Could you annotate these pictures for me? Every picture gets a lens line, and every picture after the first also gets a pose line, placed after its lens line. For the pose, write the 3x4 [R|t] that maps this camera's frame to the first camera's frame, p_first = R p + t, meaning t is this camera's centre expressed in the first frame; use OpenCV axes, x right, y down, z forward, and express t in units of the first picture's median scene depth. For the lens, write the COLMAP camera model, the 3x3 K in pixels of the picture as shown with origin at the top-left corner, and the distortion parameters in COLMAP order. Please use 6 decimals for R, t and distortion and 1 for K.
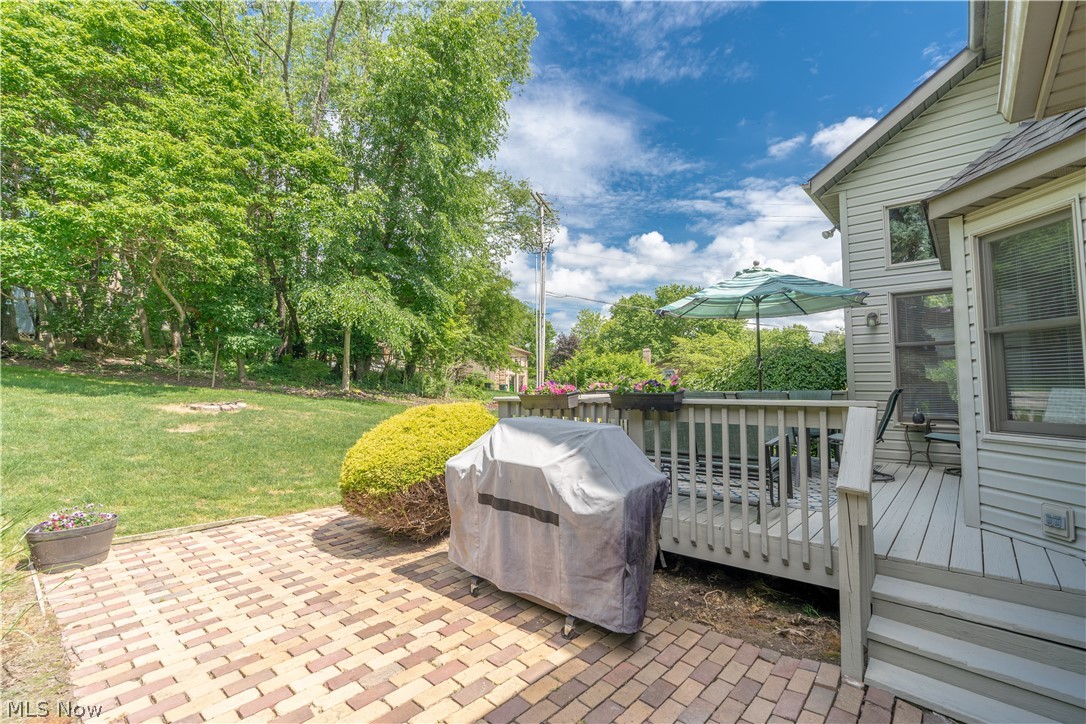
lens RADIAL K [[496.8, 0, 547.6], [0, 496.8, 357.0], [0, 0, 1]] dist [-0.008472, 0.001492]
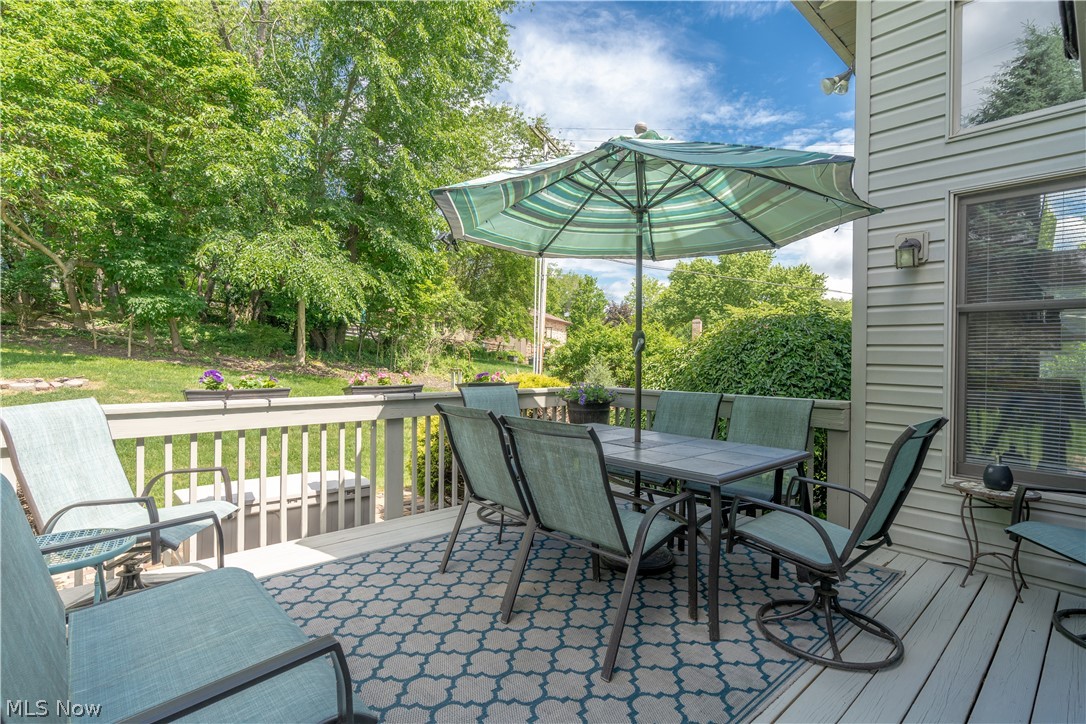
lens RADIAL K [[519.8, 0, 551.3], [0, 519.8, 358.3], [0, 0, 1]] dist [-0.025930, 0.010113]
pose [[0.992295, 0.022078, -0.121912, 0.160151], [-0.014848, 0.998094, 0.059898, -0.000563], [0.123002, -0.057626, 0.990732, 0.198418]]
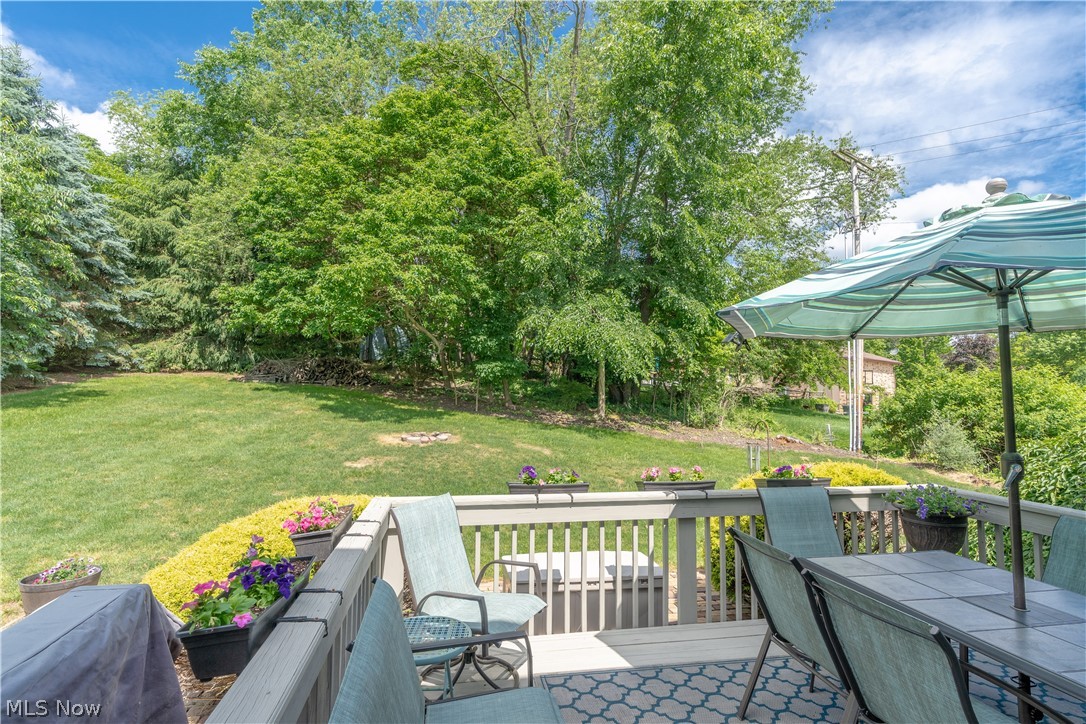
lens RADIAL K [[520.6, 0, 536.7], [0, 520.6, 361.7], [0, 0, 1]] dist [-0.009896, 0.000809]
pose [[0.766056, -0.028620, -0.642136, 0.160479], [0.020892, 0.999589, -0.019628, -0.022155], [0.642434, 0.001620, 0.766339, 0.201898]]
